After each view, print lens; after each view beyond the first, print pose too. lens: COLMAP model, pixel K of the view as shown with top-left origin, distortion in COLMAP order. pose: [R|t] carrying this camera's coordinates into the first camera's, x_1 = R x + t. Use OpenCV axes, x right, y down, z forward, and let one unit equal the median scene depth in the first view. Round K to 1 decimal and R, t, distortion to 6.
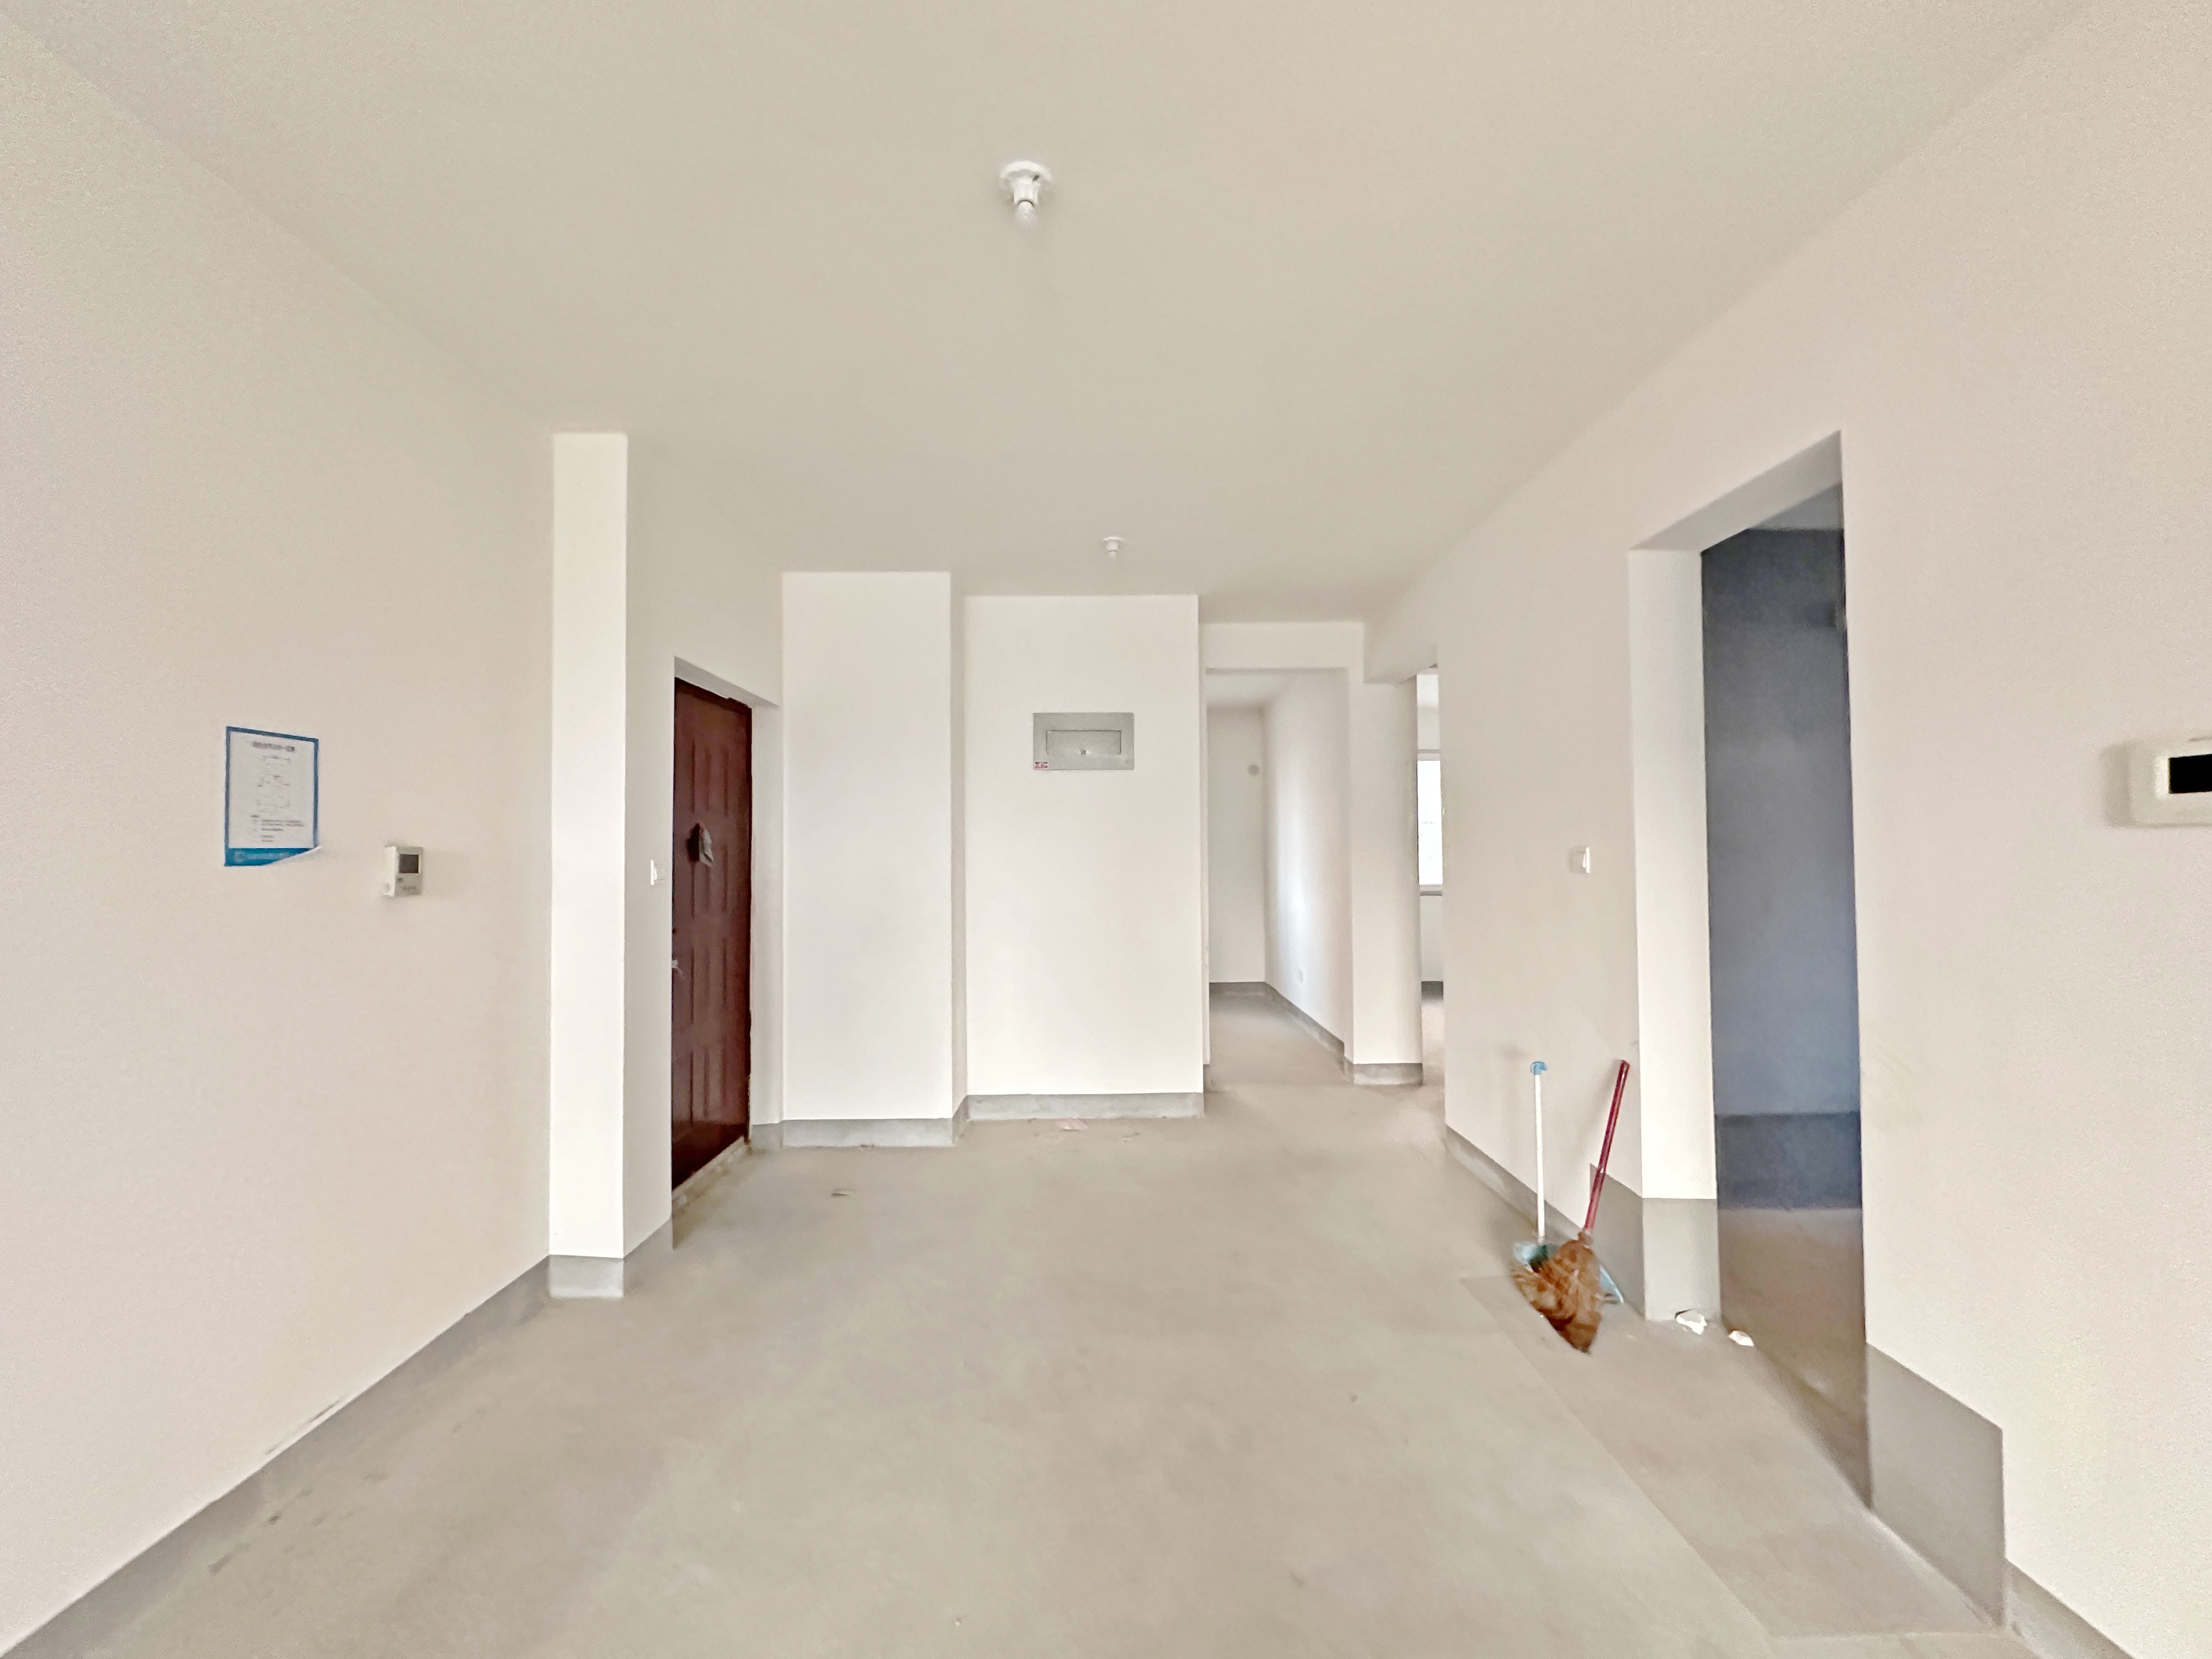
lens RADIAL K [[891.7, 0, 1104.7], [0, 891.7, 825.2], [0, 0, 1]] dist [-0.000089, -0.000105]
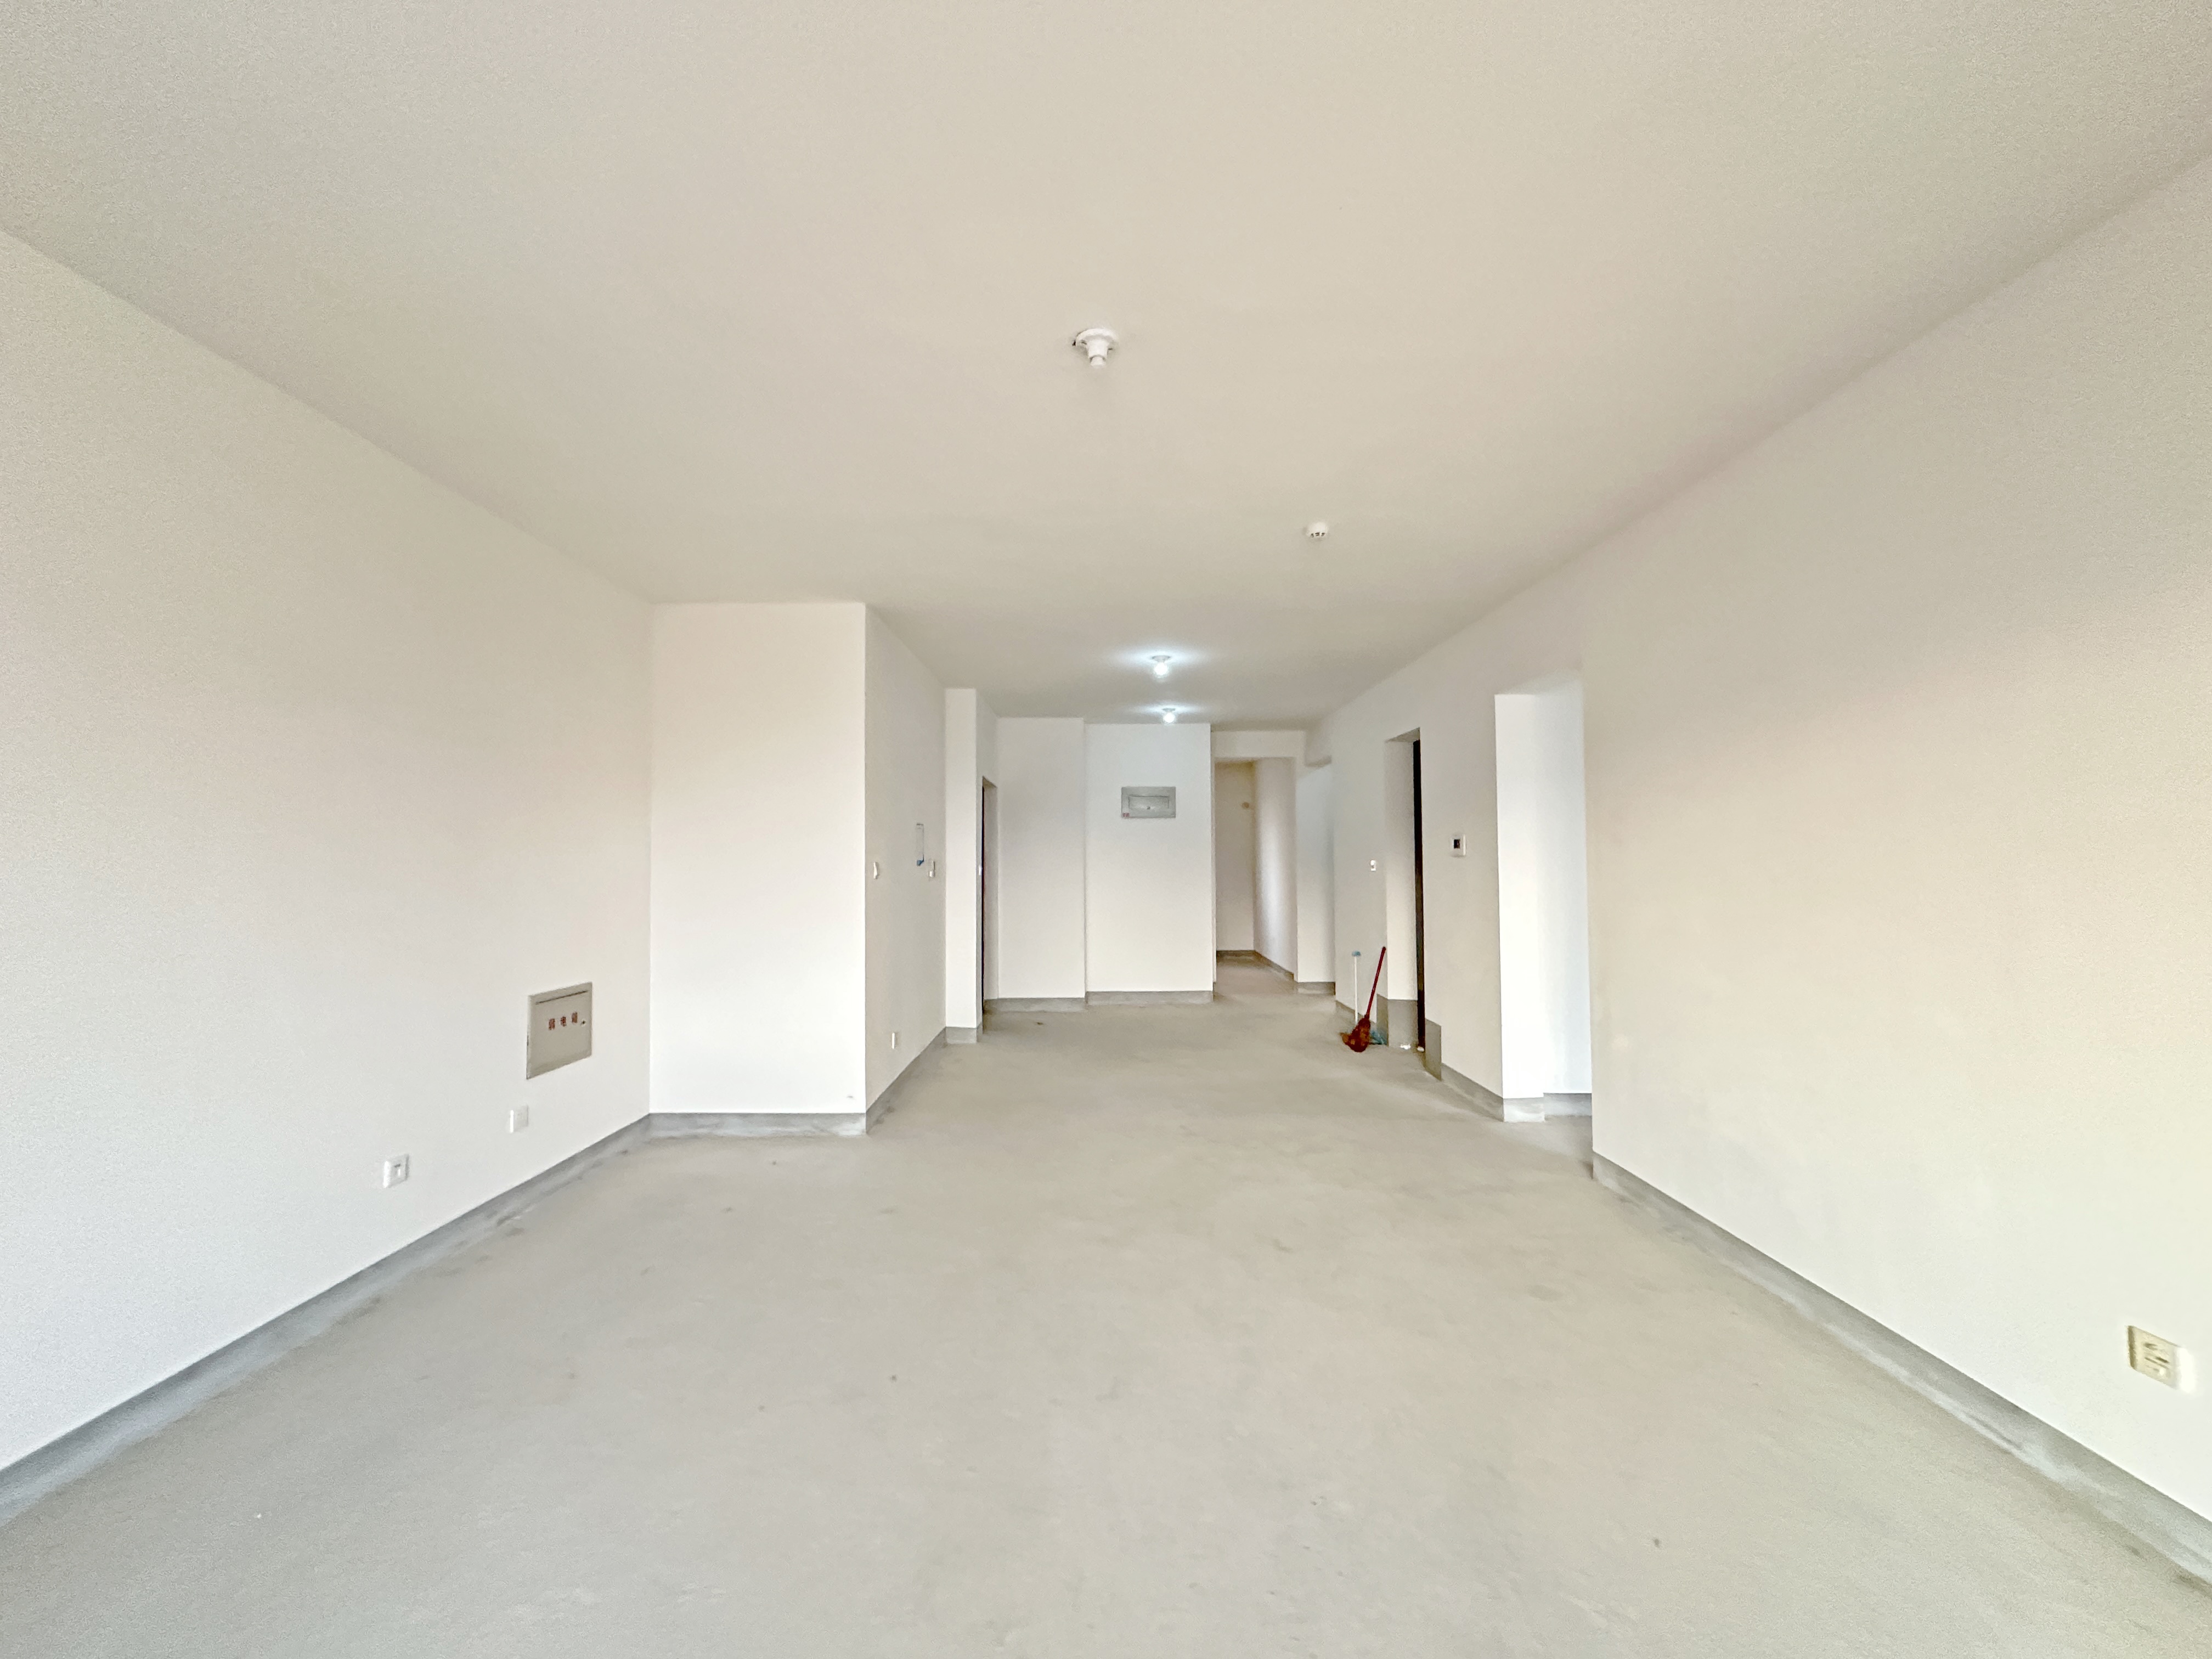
lens RADIAL K [[891.7, 0, 1104.6], [0, 891.7, 845.5], [0, 0, 1]] dist [-0.000089, -0.000105]
pose [[0.999979, 0.000380, -0.006466, -0.099585], [-0.000296, 0.999916, 0.012983, -0.027351], [0.006470, -0.012981, 0.999895, -0.829288]]
